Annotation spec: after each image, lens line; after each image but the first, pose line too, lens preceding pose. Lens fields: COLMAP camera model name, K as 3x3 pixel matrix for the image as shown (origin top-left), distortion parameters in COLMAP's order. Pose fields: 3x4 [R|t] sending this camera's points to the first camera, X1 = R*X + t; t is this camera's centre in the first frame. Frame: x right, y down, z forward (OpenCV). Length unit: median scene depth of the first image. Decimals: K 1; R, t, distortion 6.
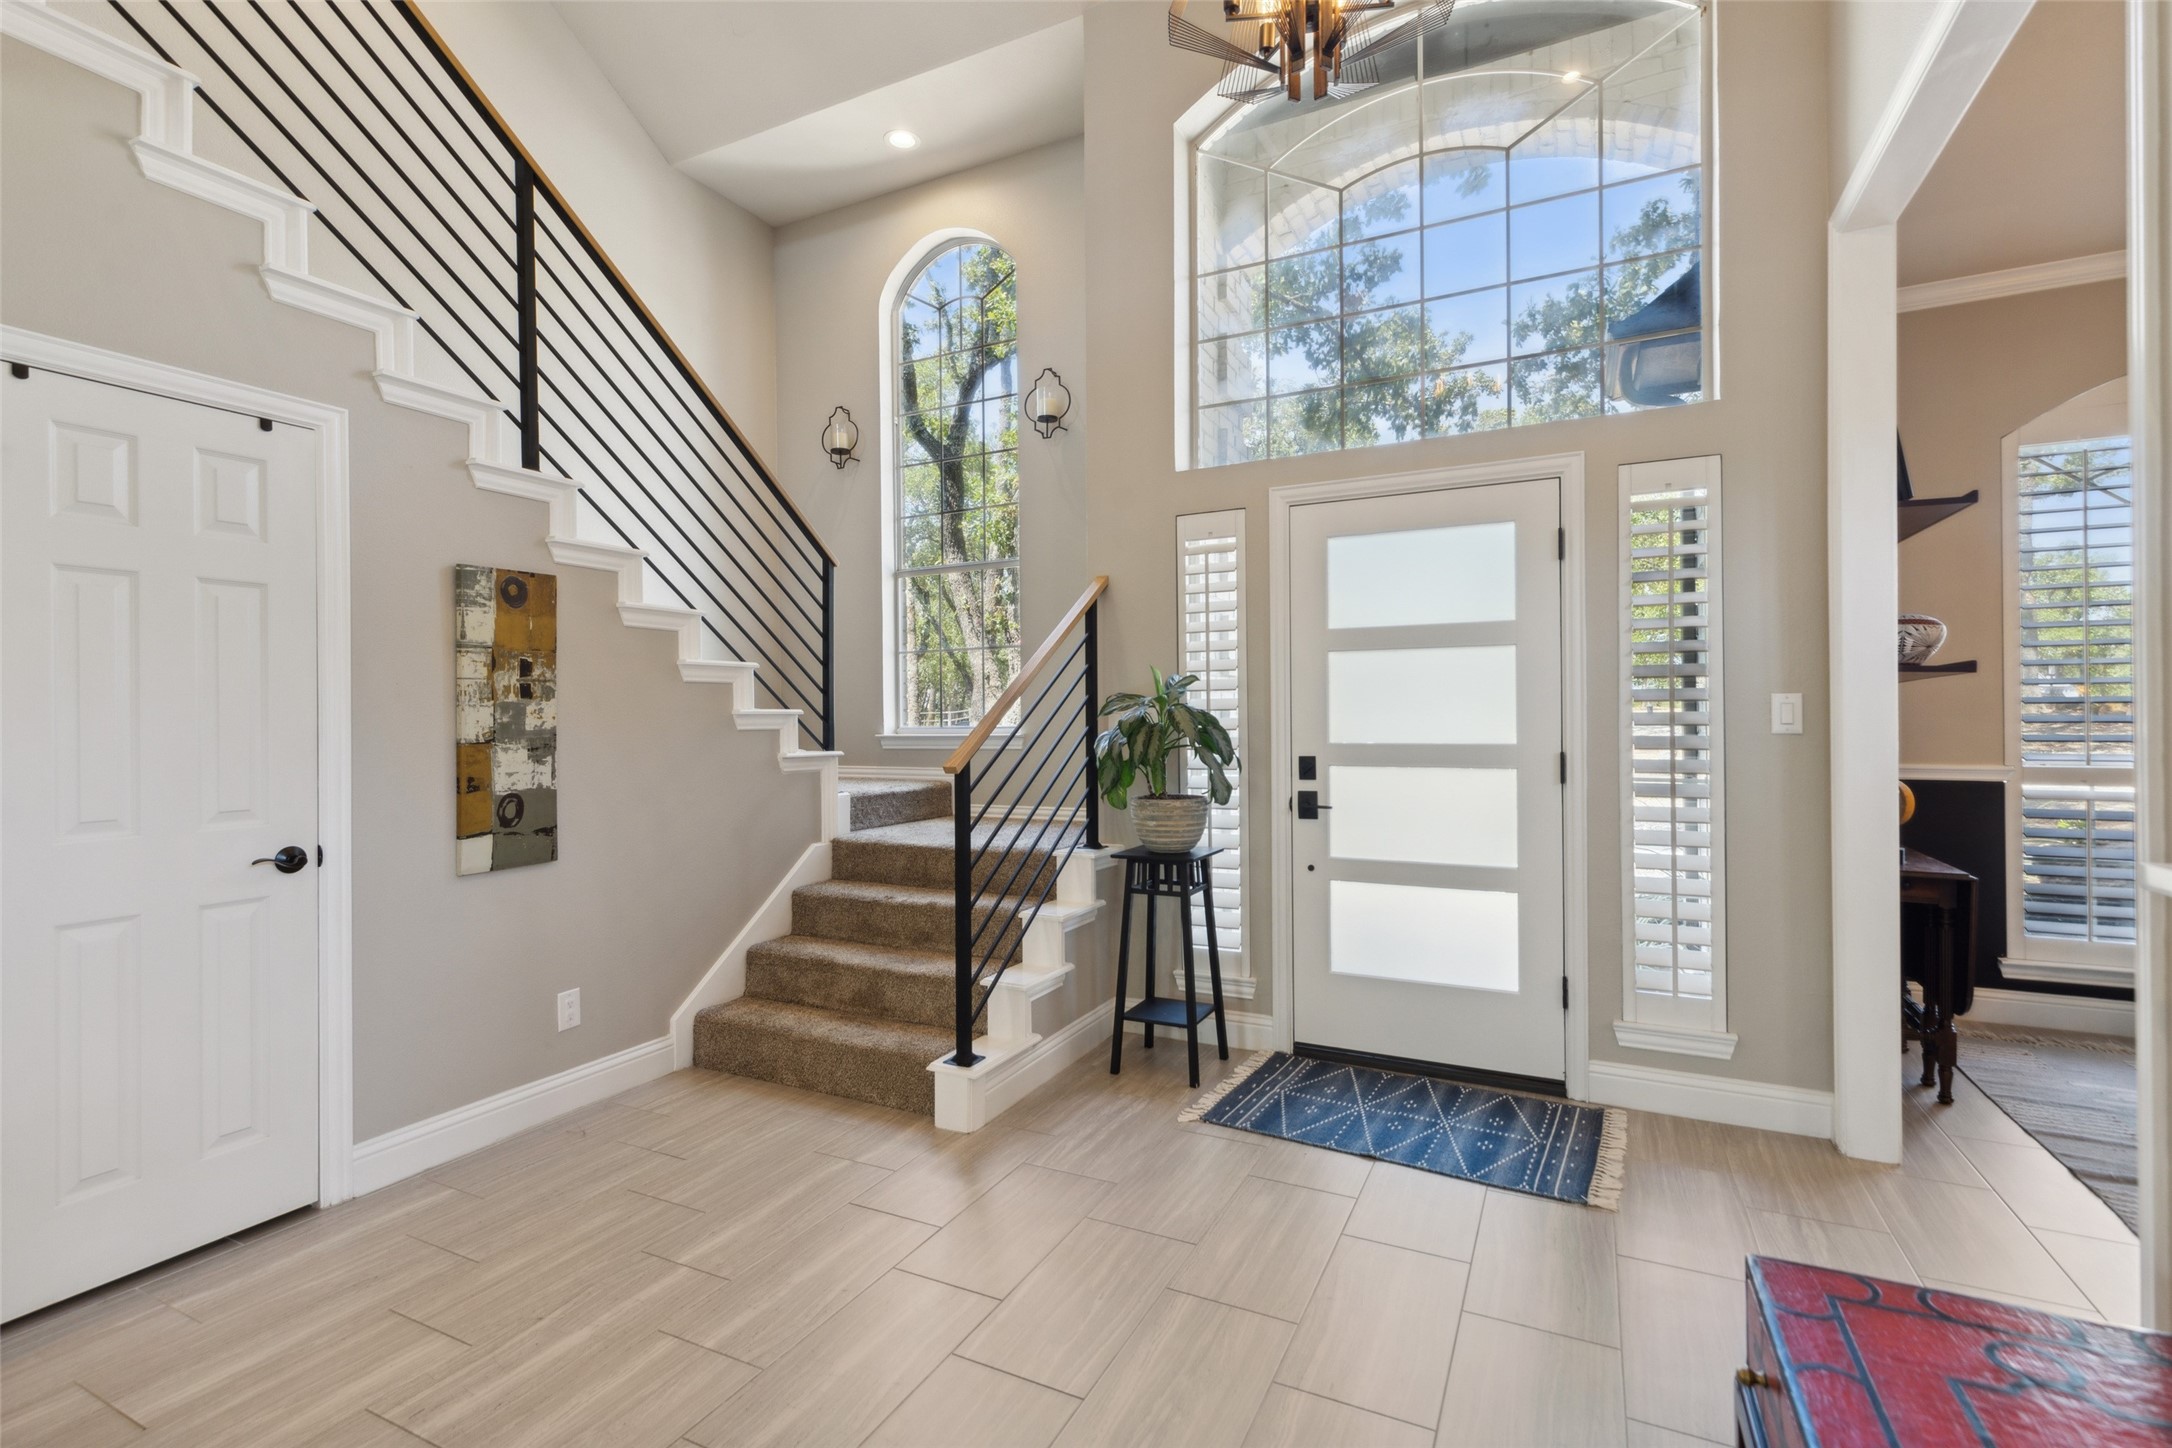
lens RADIAL K [[1000.3, 0, 1081.8], [0, 1000.3, 715.0], [0, 0, 1]] dist [0.010303, -0.000437]
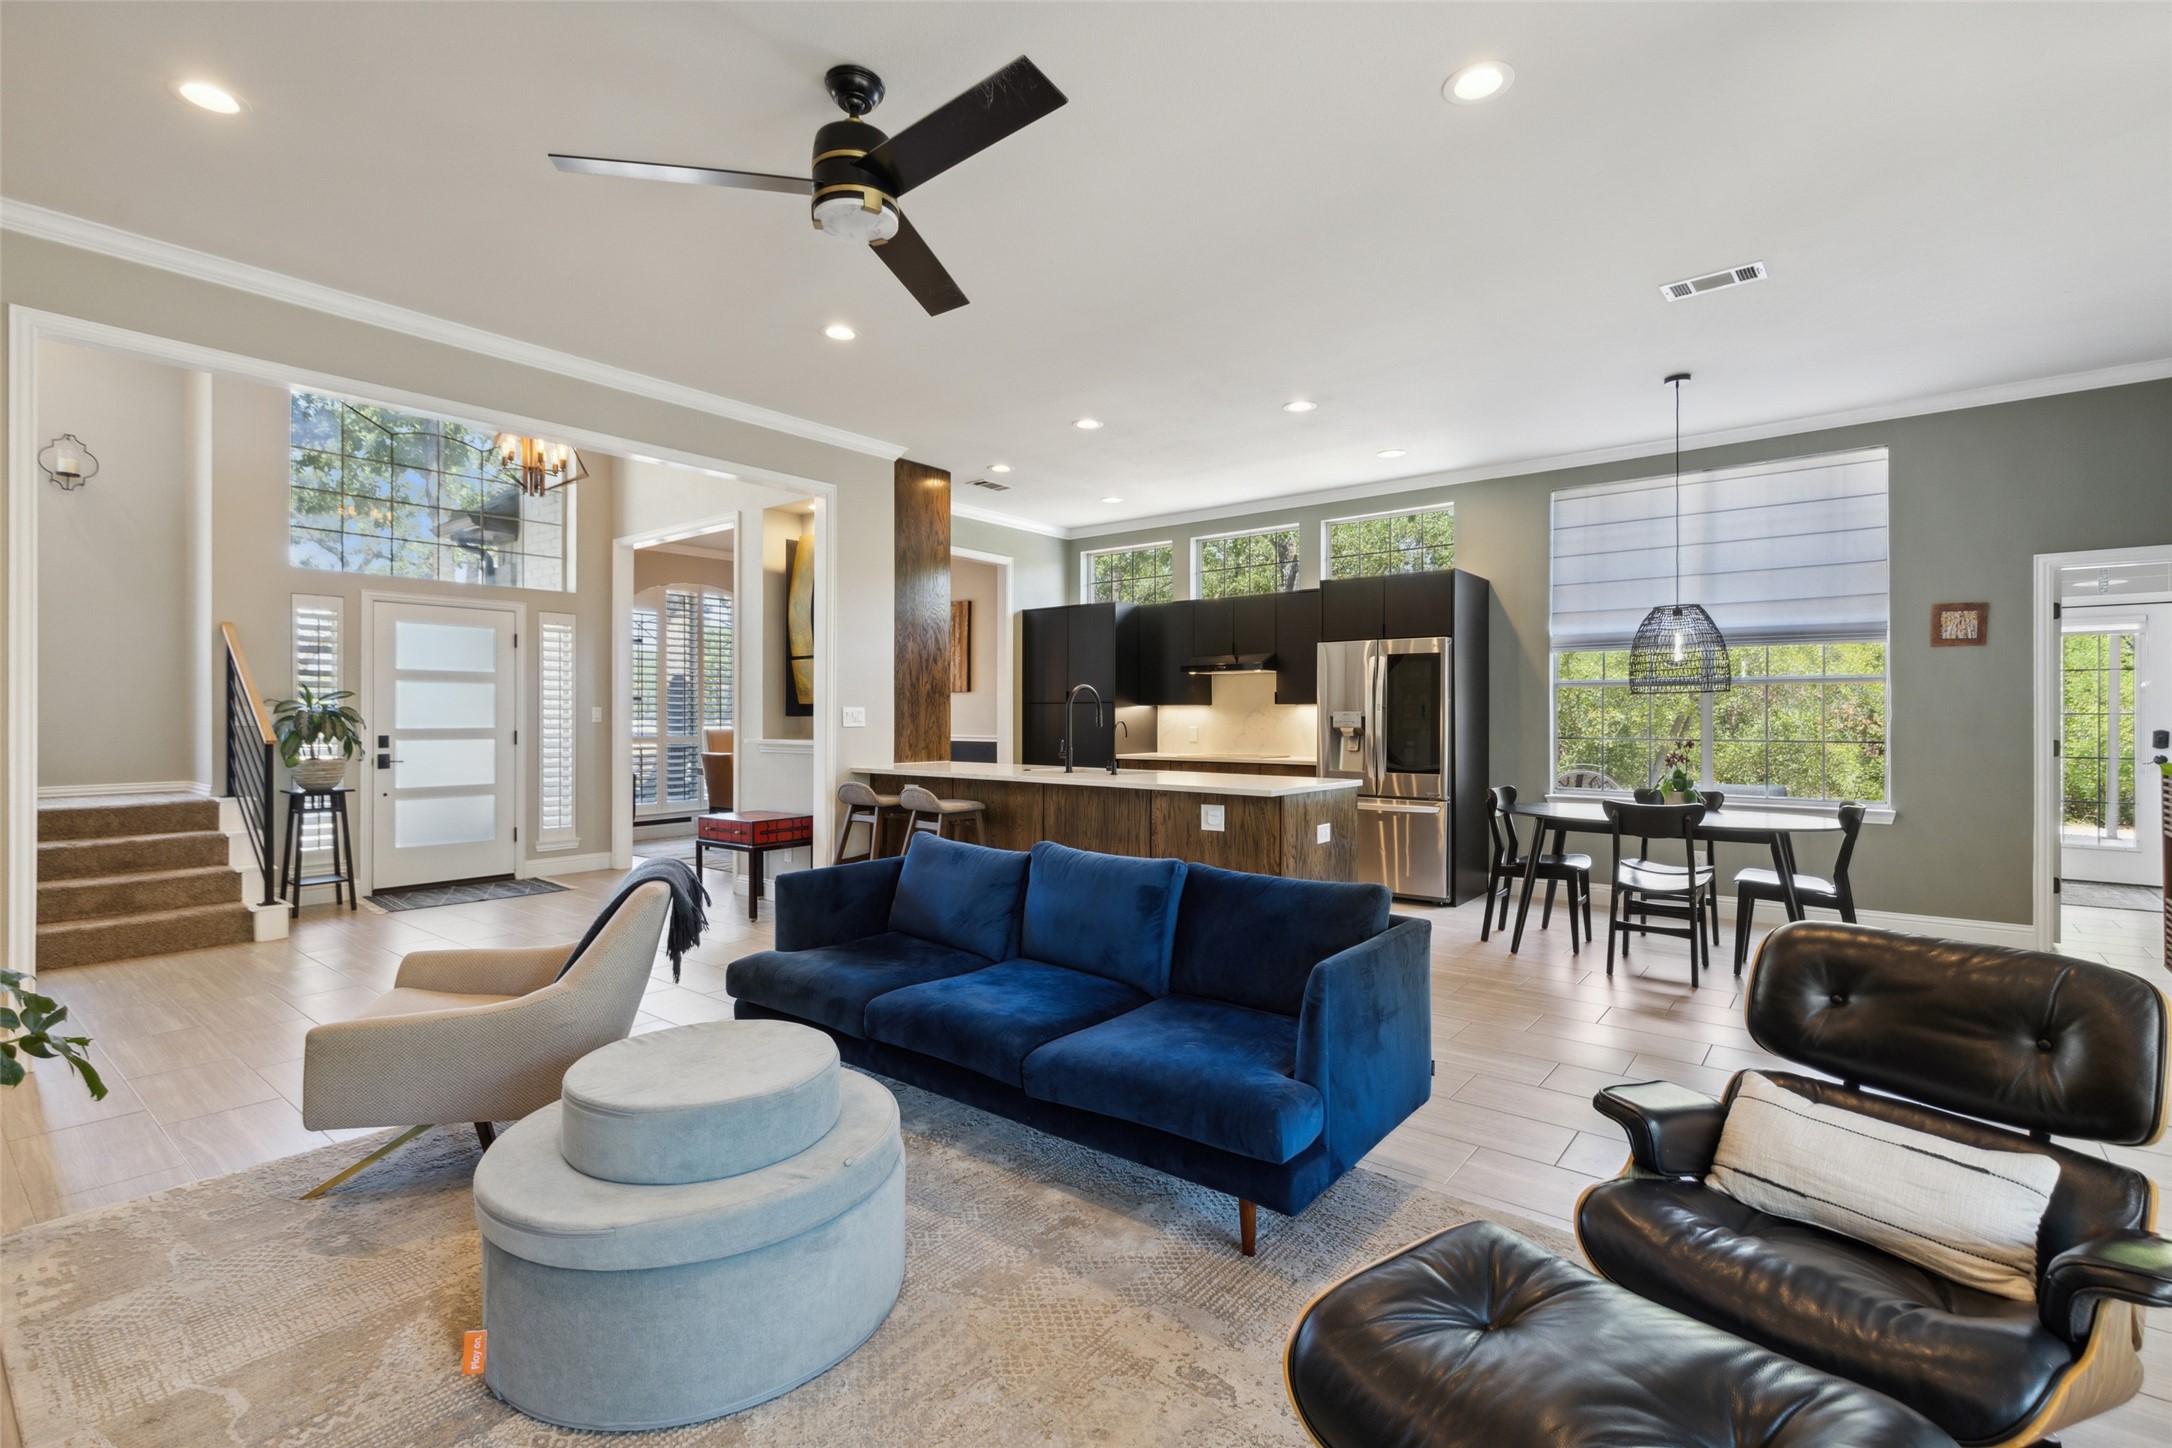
lens RADIAL K [[1000.3, 0, 1081.8], [0, 1000.3, 715.0], [0, 0, 1]] dist [0.010303, -0.000437]
pose [[0.206783, 0.007437, 0.978359, -1.360886], [-0.005638, 0.999964, -0.006410, 0.007314], [-0.978371, -0.004191, 0.206817, -0.680105]]
